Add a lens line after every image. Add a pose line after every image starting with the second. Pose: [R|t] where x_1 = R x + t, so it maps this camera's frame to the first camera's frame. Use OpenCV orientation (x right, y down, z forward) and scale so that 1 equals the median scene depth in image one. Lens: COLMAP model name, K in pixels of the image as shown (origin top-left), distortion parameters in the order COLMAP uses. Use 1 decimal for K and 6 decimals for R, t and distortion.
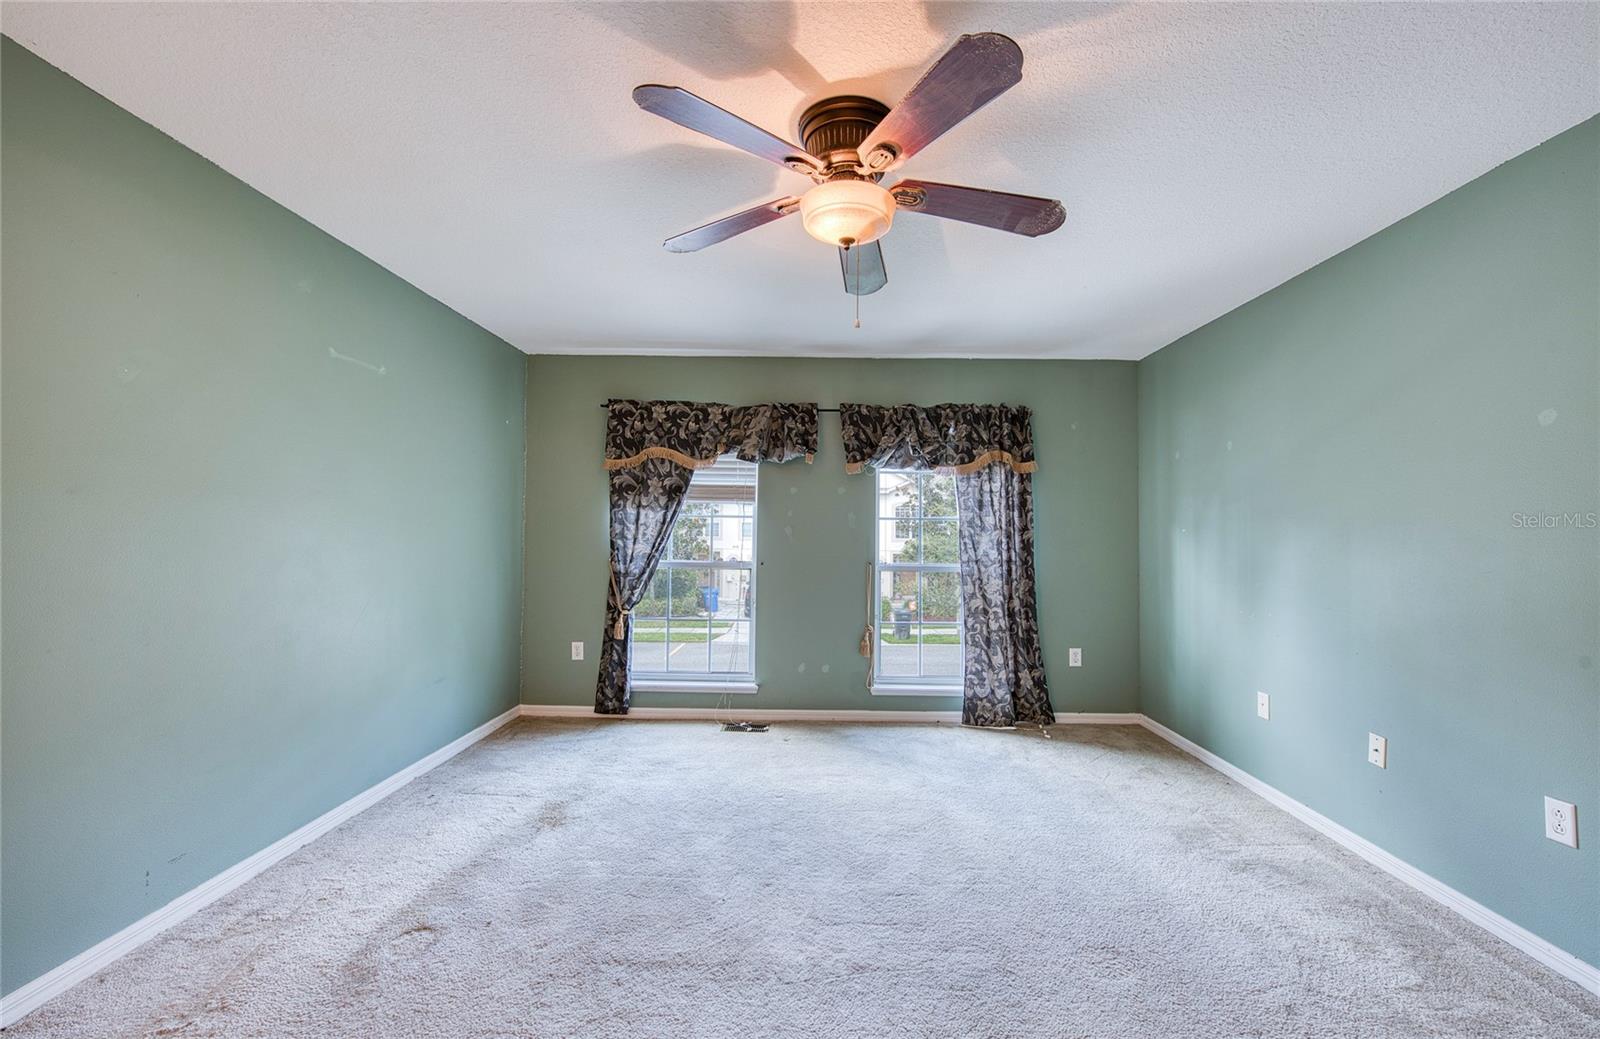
lens RADIAL K [[665.3, 0, 808.3], [0, 665.3, 523.4], [0, 0, 1]] dist [-0.009803, -0.005332]
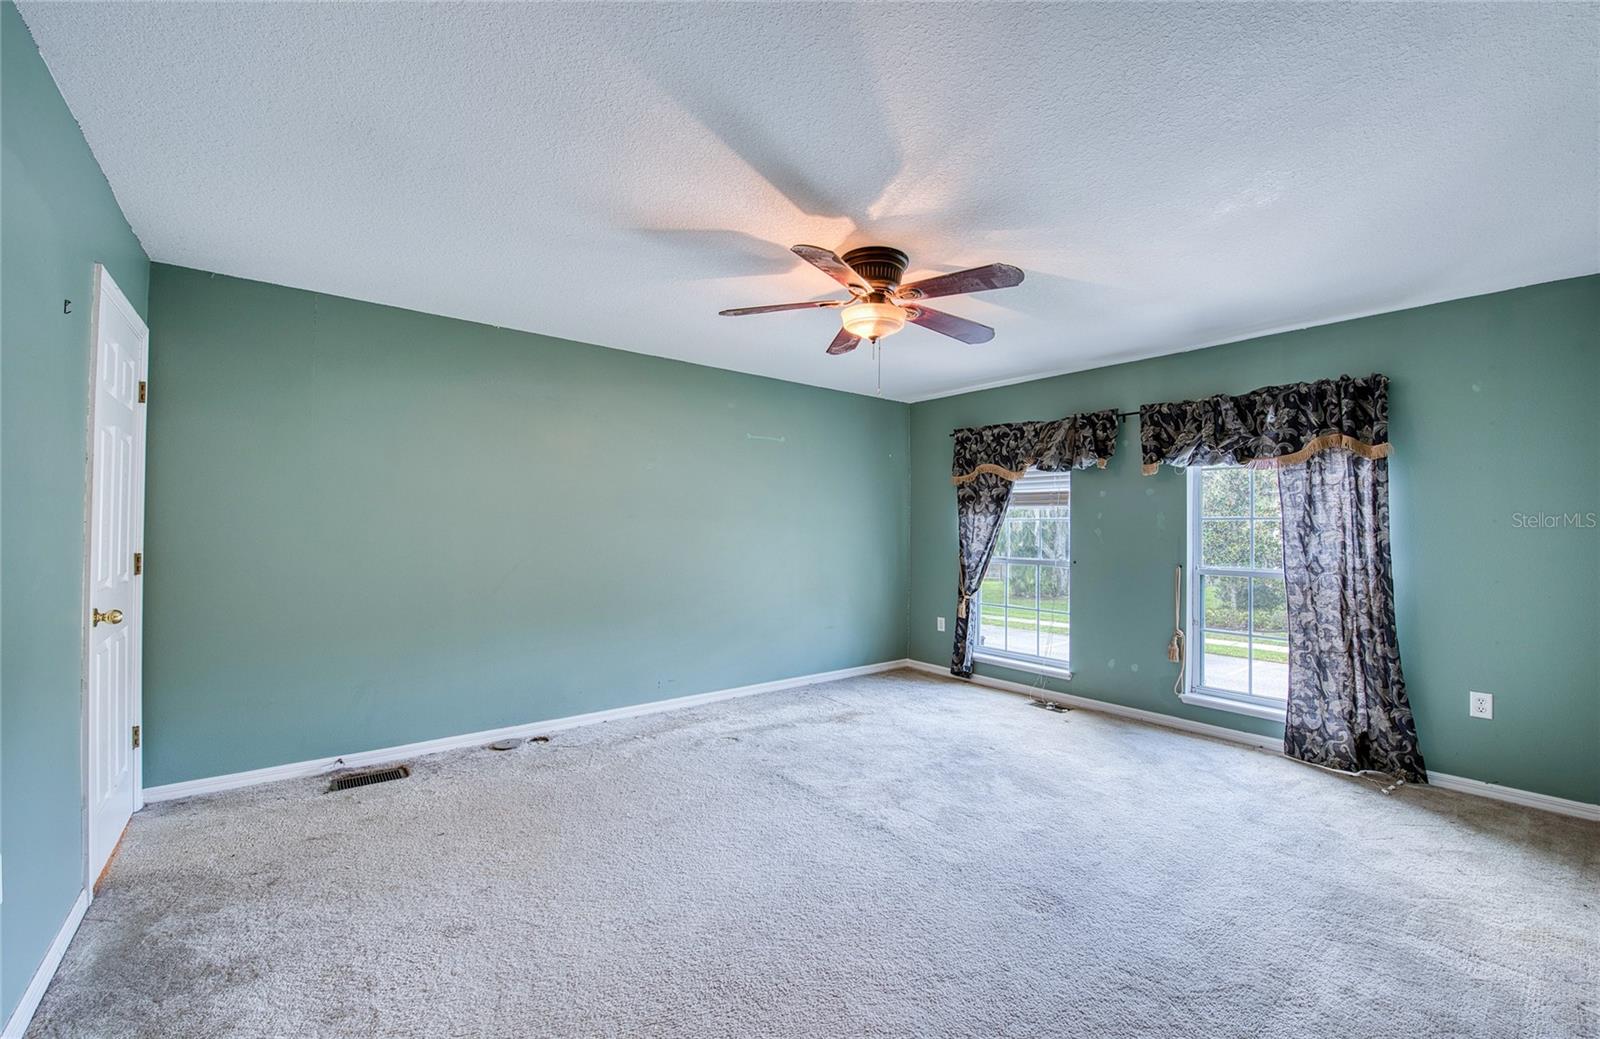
lens RADIAL K [[665.3, 0, 808.3], [0, 665.3, 523.4], [0, 0, 1]] dist [-0.009803, -0.005332]
pose [[0.624951, -0.012682, -0.780561, 0.518615], [0.009633, 0.999917, -0.008533, 0.001955], [0.780605, -0.002187, 0.625021, -0.022050]]
